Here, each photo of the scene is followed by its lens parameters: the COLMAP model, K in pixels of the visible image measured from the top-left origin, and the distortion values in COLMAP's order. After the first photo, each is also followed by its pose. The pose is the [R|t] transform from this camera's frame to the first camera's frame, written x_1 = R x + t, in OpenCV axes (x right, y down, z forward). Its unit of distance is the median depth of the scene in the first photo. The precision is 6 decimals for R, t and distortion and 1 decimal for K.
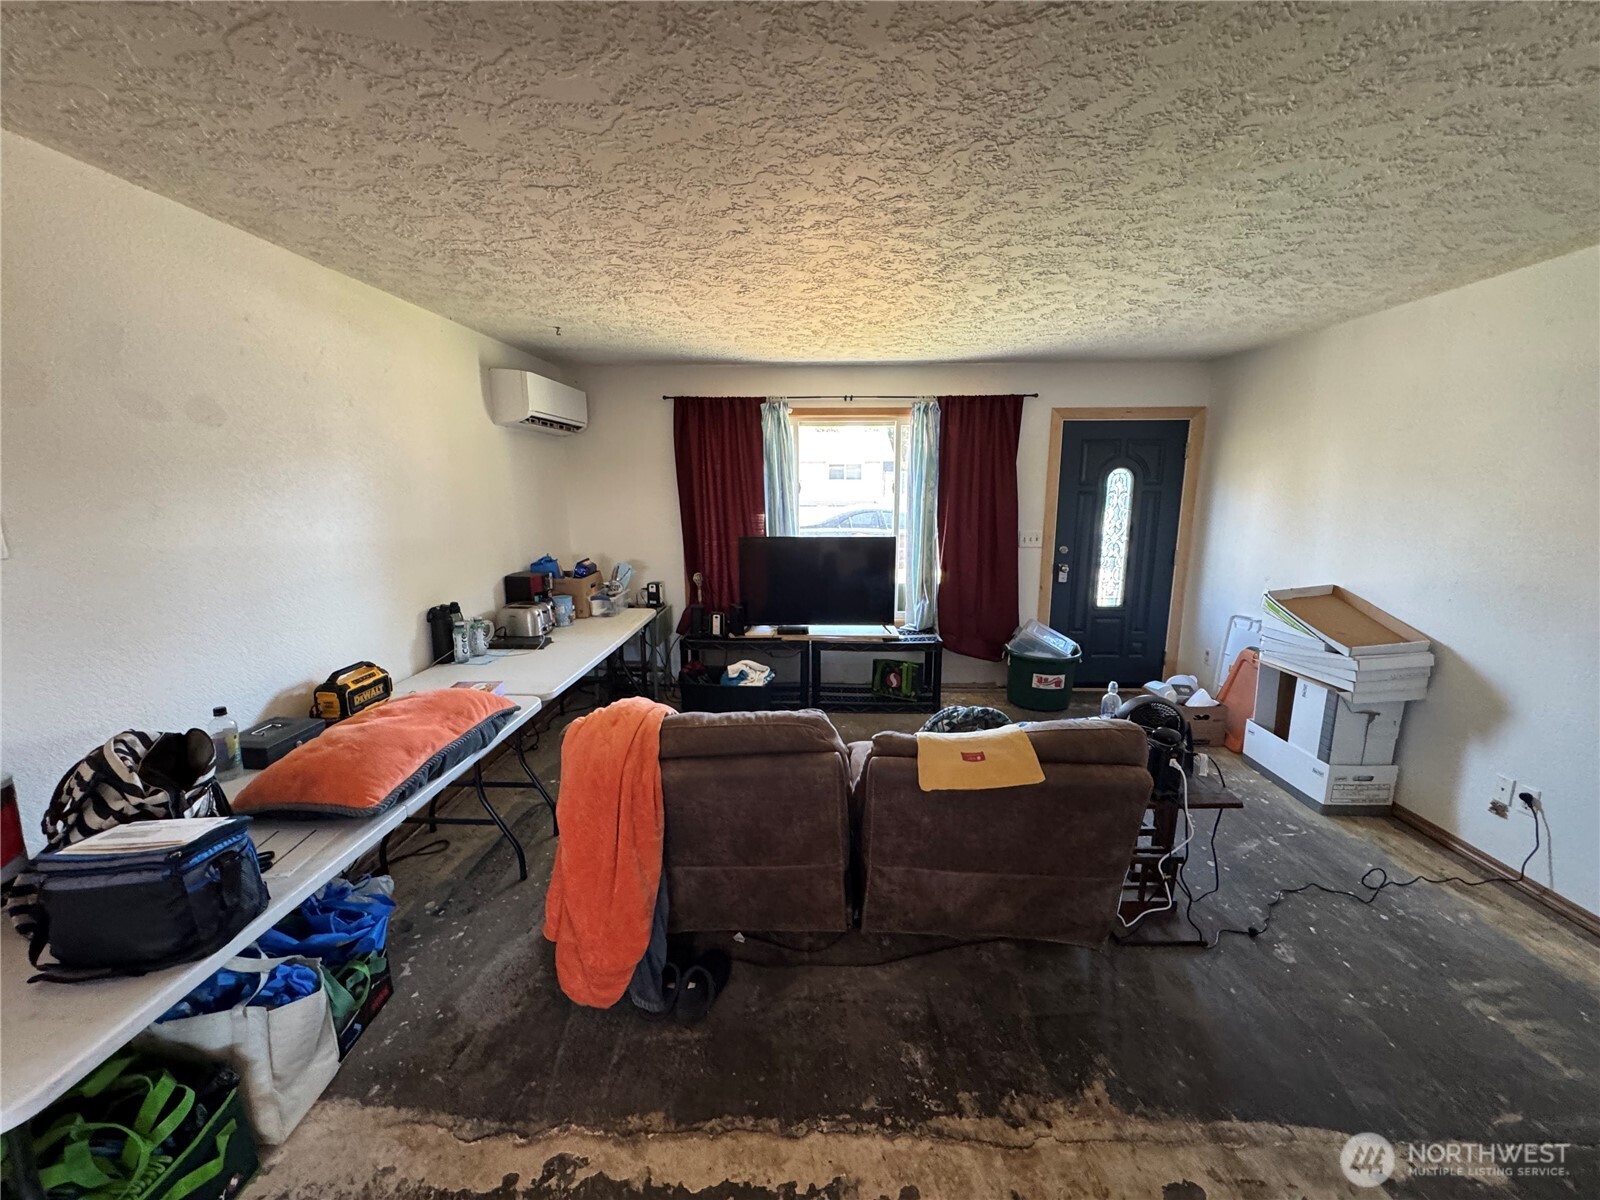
lens RADIAL K [[636.5, 0, 798.4], [0, 636.5, 601.2], [0, 0, 1]] dist [-0.000979, -0.000010]
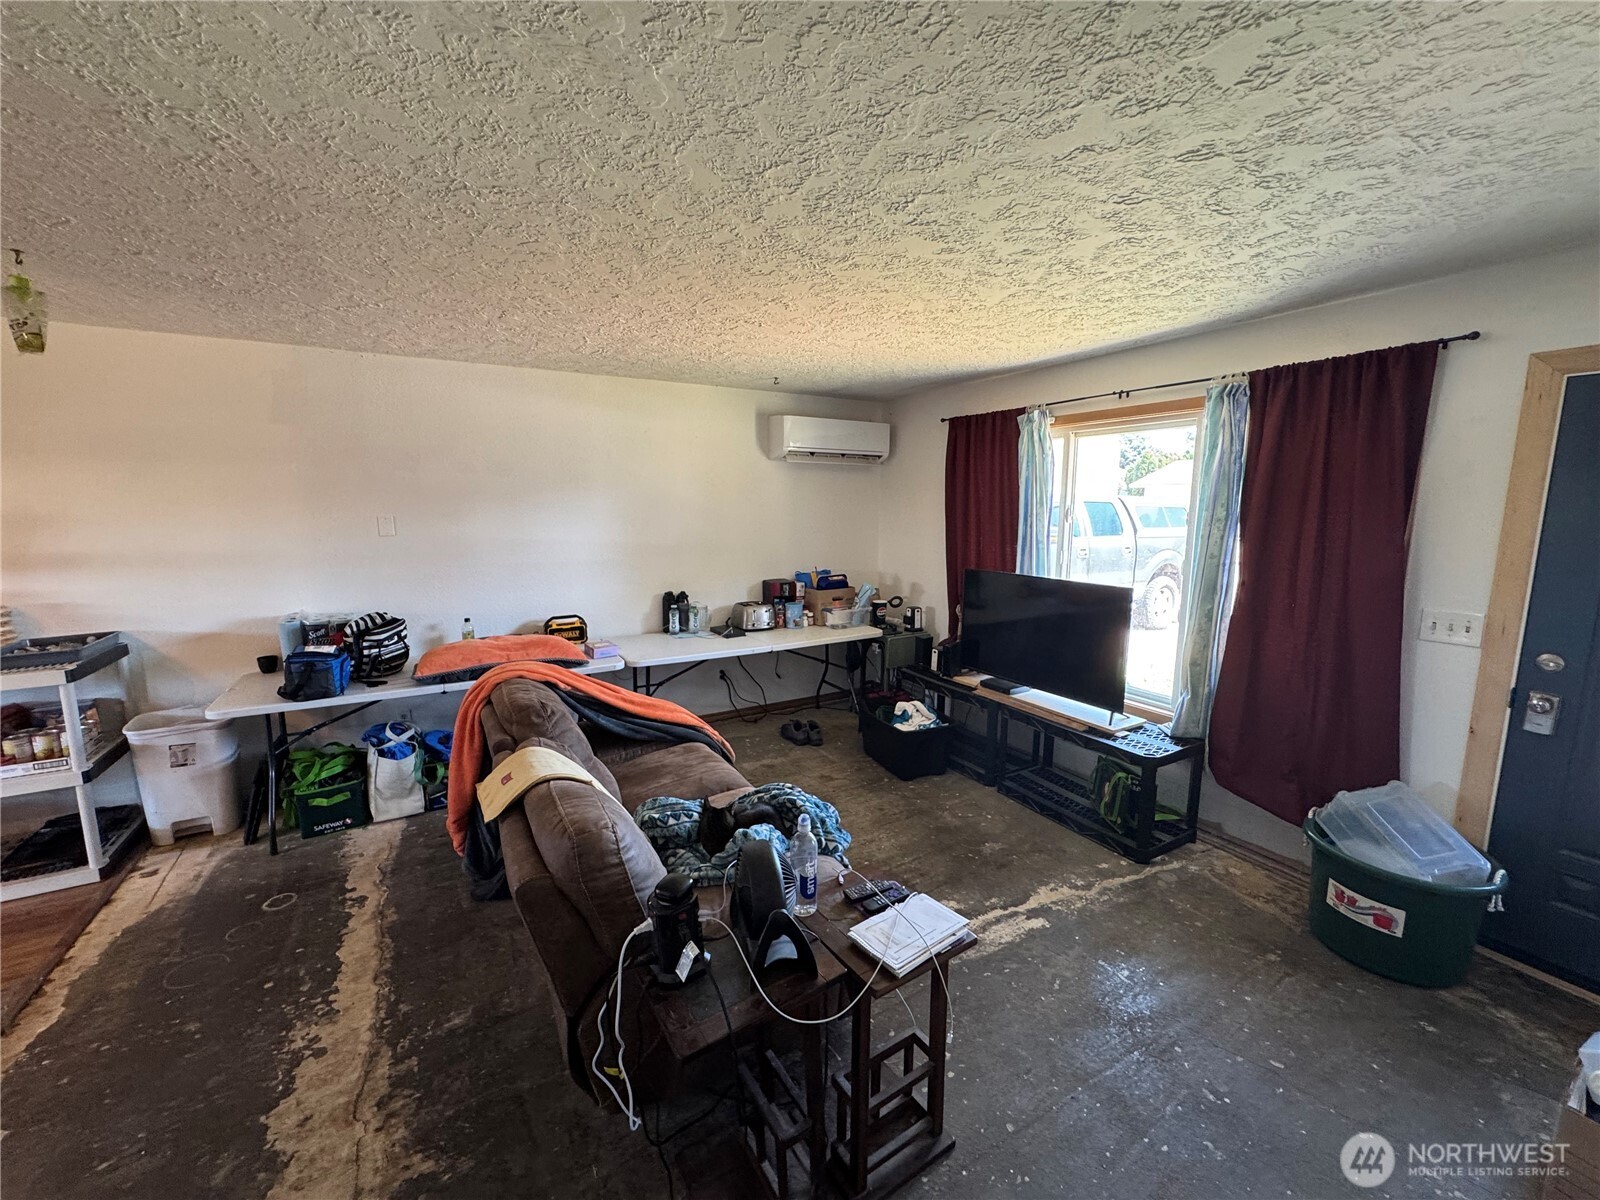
lens RADIAL K [[636.5, 0, 799.8], [0, 636.5, 601.7], [0, 0, 1]] dist [-0.000979, -0.000010]
pose [[0.529858, 0.132310, -0.837702, 0.548522], [-0.162461, 0.985298, 0.052863, -0.066111], [0.832380, 0.108084, 0.543563, 0.334599]]
